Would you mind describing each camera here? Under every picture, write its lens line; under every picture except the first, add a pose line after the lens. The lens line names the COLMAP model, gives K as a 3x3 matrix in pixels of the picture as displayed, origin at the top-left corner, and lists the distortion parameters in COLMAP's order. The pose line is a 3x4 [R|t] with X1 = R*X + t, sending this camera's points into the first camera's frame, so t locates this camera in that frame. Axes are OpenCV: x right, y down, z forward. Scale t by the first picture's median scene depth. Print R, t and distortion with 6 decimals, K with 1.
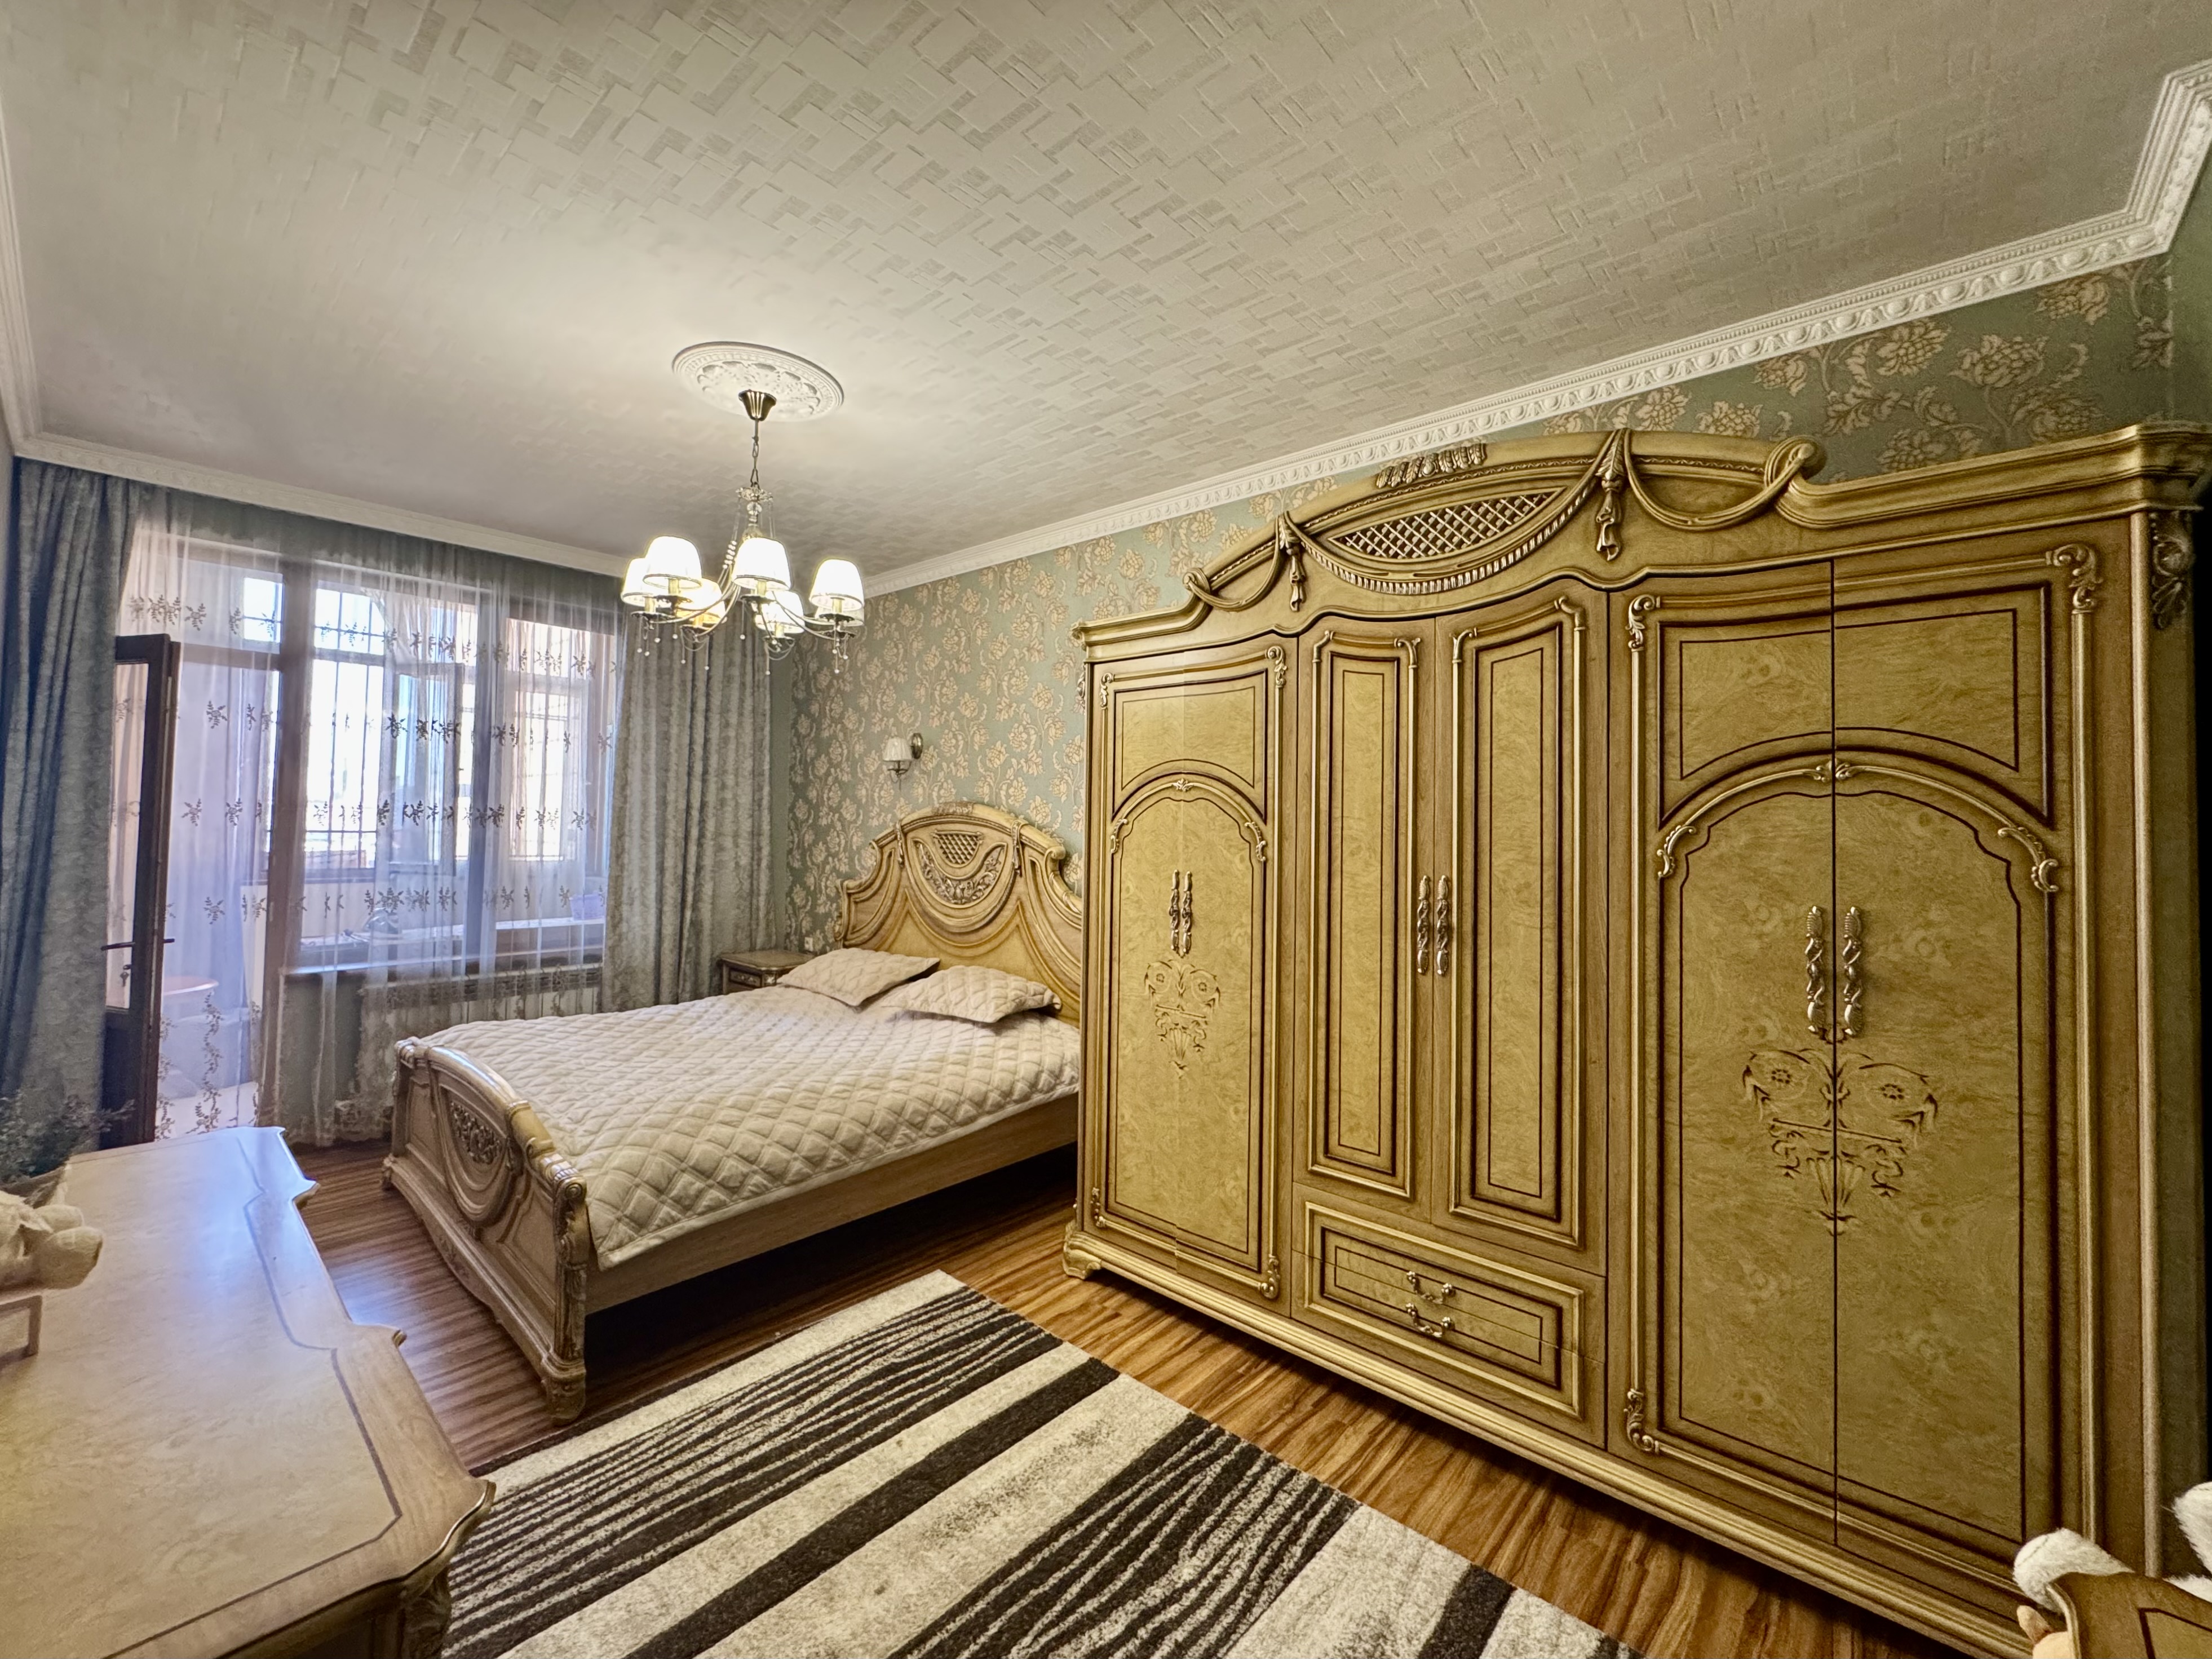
lens RADIAL K [[892.0, 0, 1106.0], [0, 892.0, 829.5], [0, 0, 1]] dist [-0.002867, -0.000377]
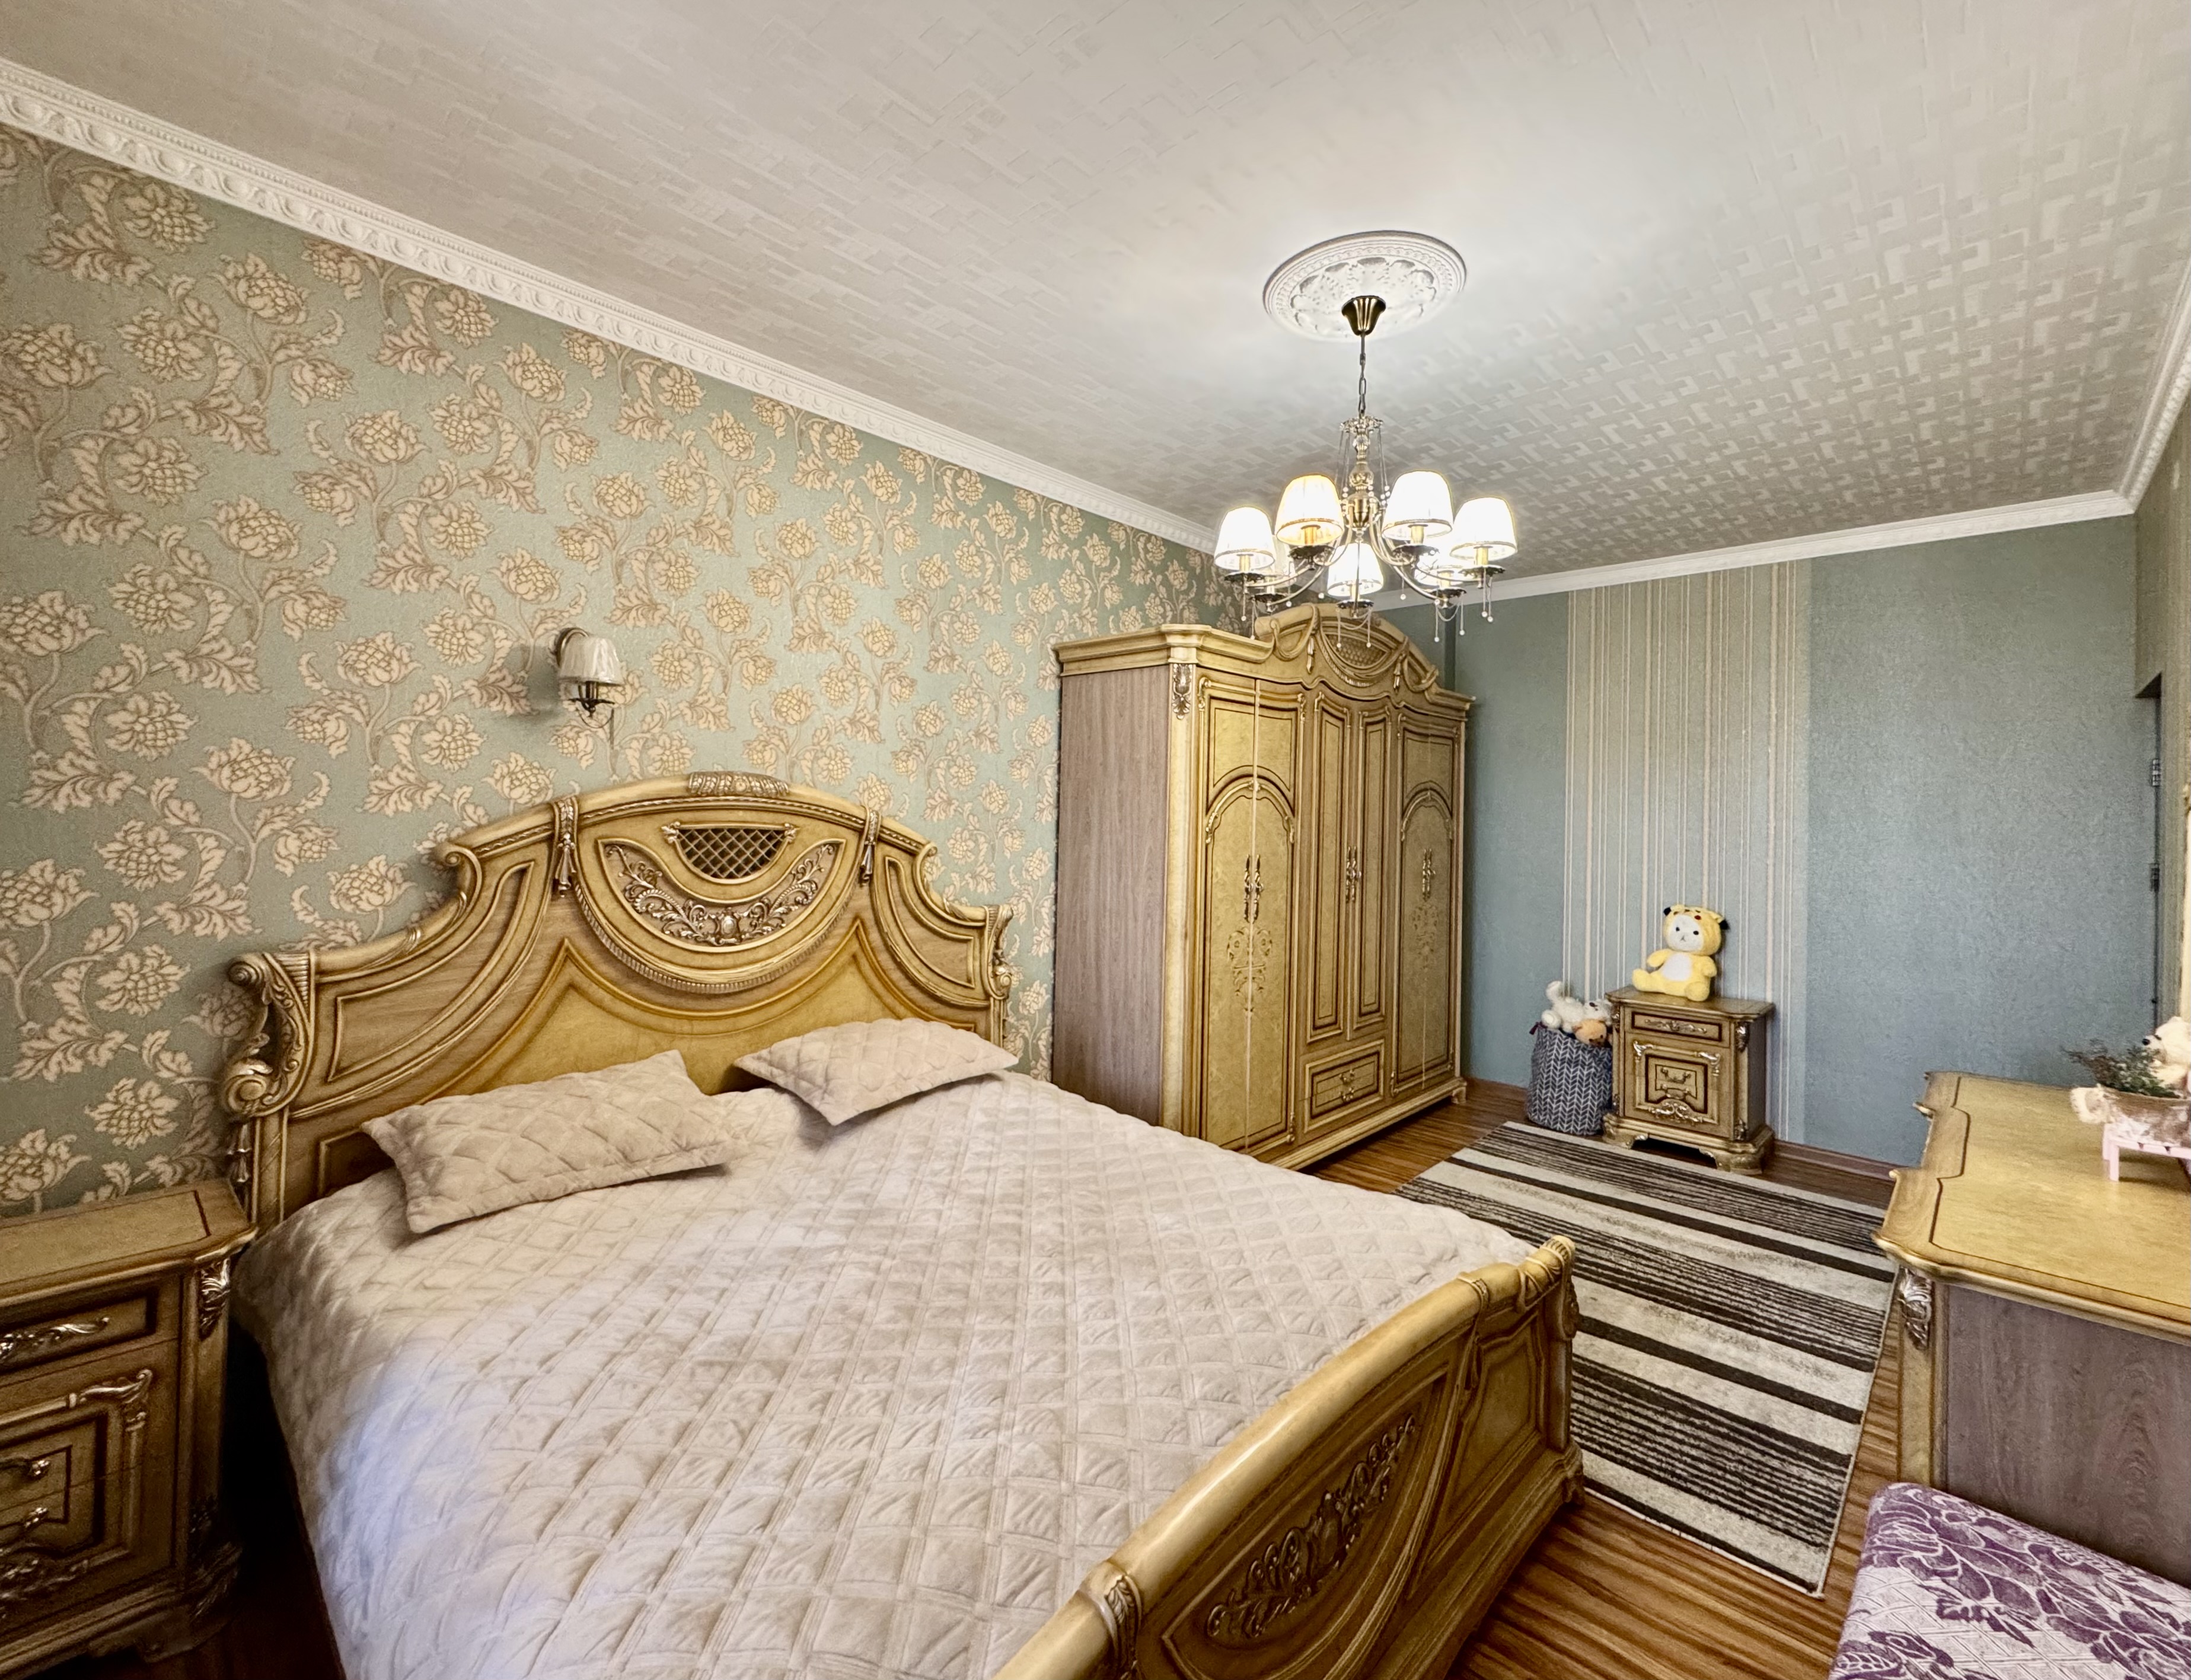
lens RADIAL K [[957.1, 0, 1095.5], [0, 957.1, 840.0], [0, 0, 1]] dist [0.000675, 0.000154]
pose [[0.030139, -0.038618, 0.998799, -1.492015], [-0.012334, 0.999163, 0.039005, -0.027061], [-0.999470, -0.013495, 0.029638, 1.398724]]
